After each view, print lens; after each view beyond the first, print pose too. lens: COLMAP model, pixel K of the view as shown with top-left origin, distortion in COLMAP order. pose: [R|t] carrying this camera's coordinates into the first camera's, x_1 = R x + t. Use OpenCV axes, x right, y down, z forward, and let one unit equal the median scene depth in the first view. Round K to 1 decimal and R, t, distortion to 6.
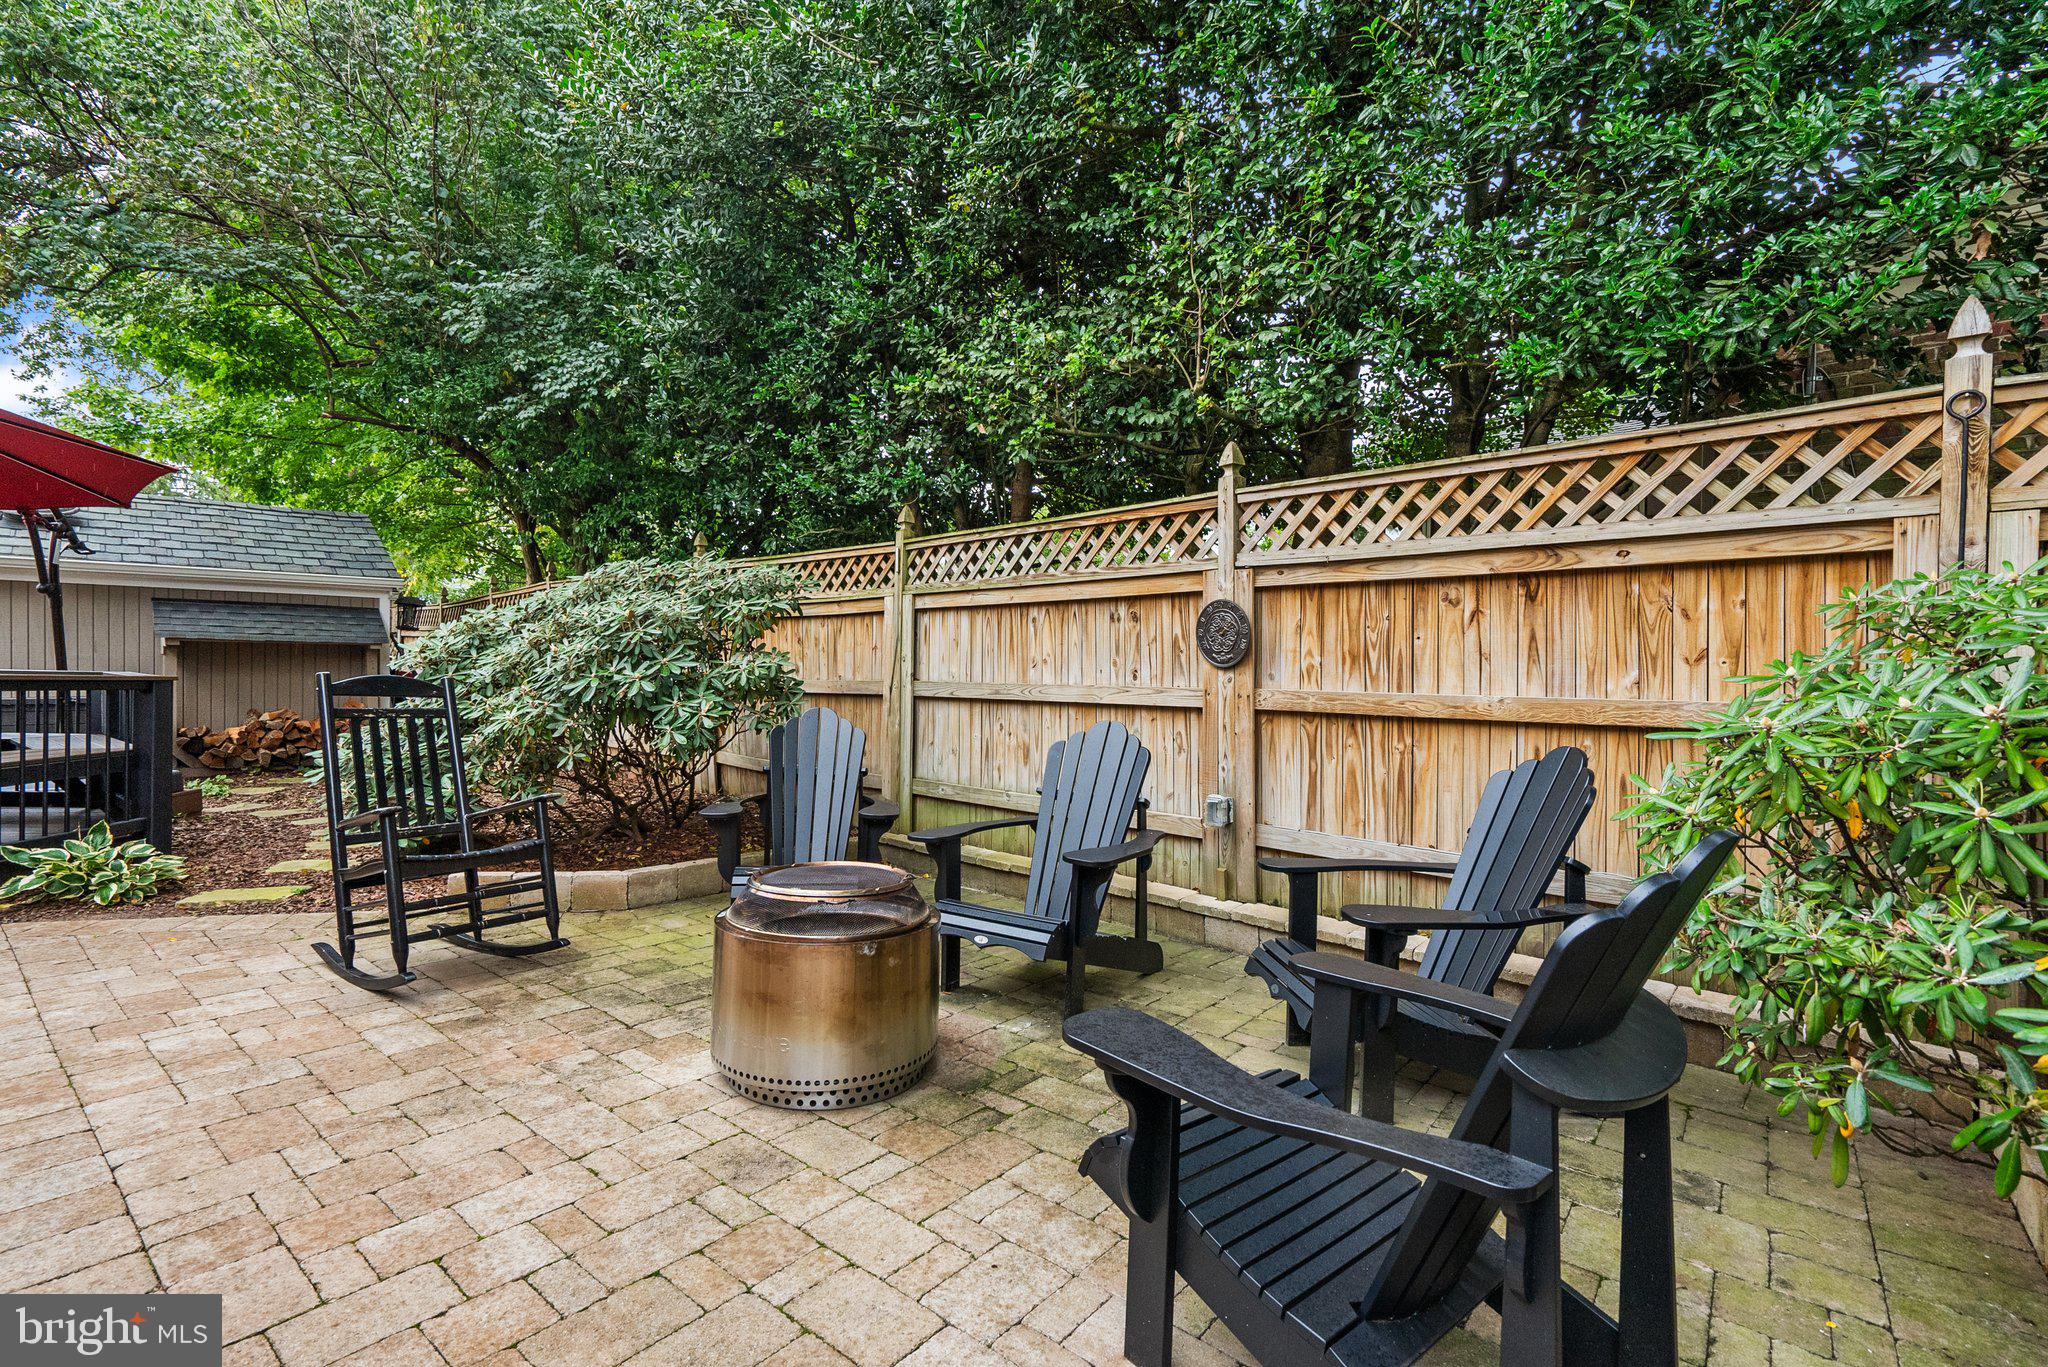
lens RADIAL K [[937.7, 0, 1016.4], [0, 937.7, 674.1], [0, 0, 1]] dist [-0.004696, 0.002904]
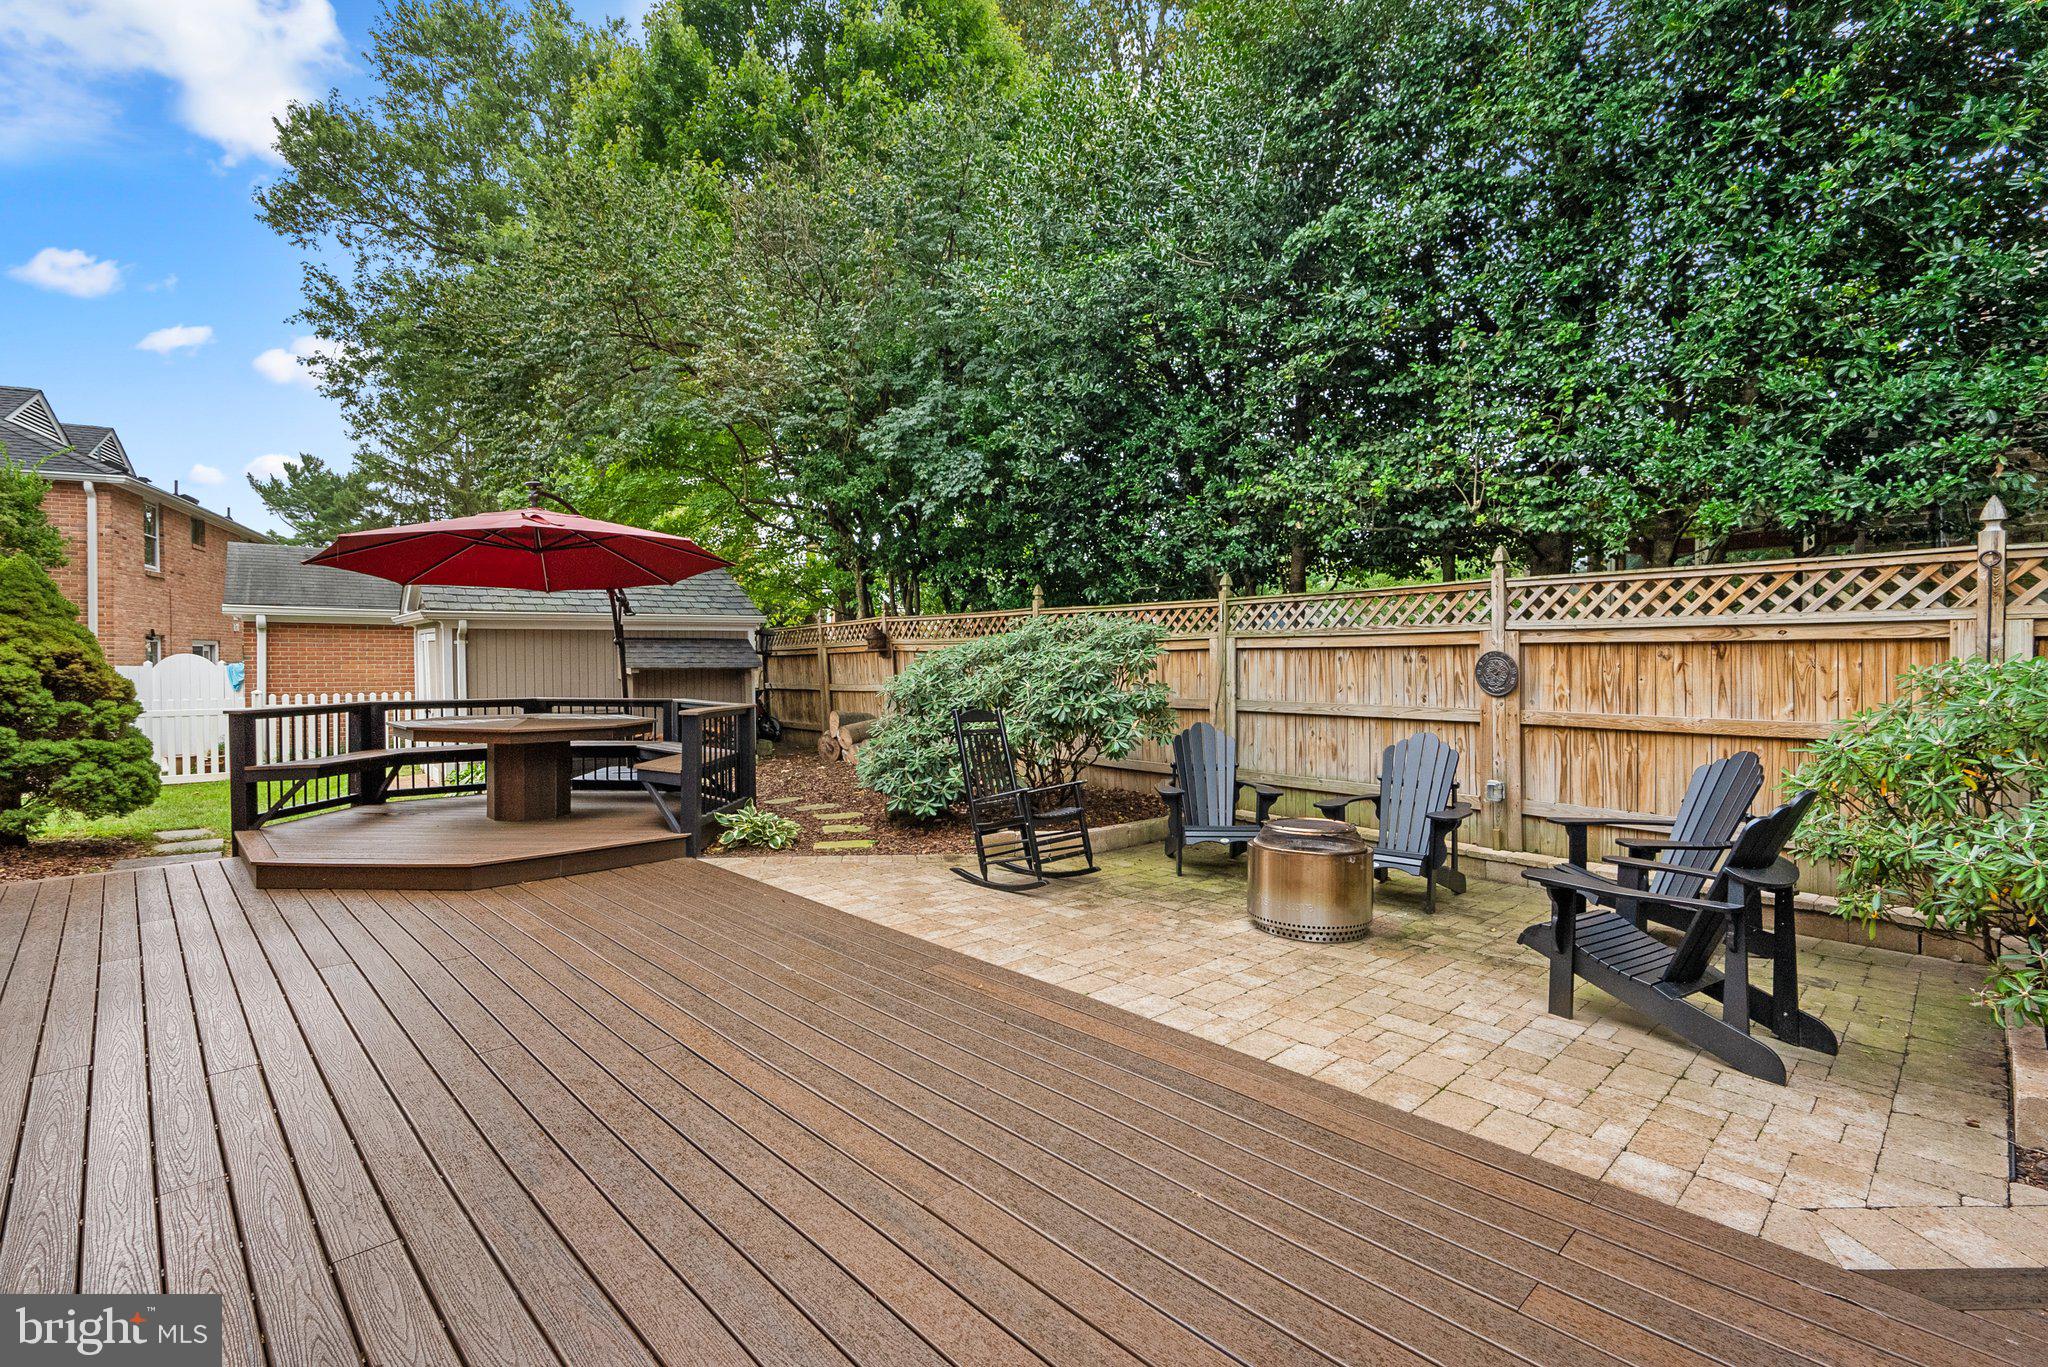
lens RADIAL K [[937.7, 0, 1023.0], [0, 937.7, 675.9], [0, 0, 1]] dist [-0.004696, 0.002904]
pose [[0.992530, -0.014822, -0.121094, -0.428596], [0.016480, 0.999784, 0.012702, -0.086179], [0.120879, -0.014602, 0.992560, -0.712866]]
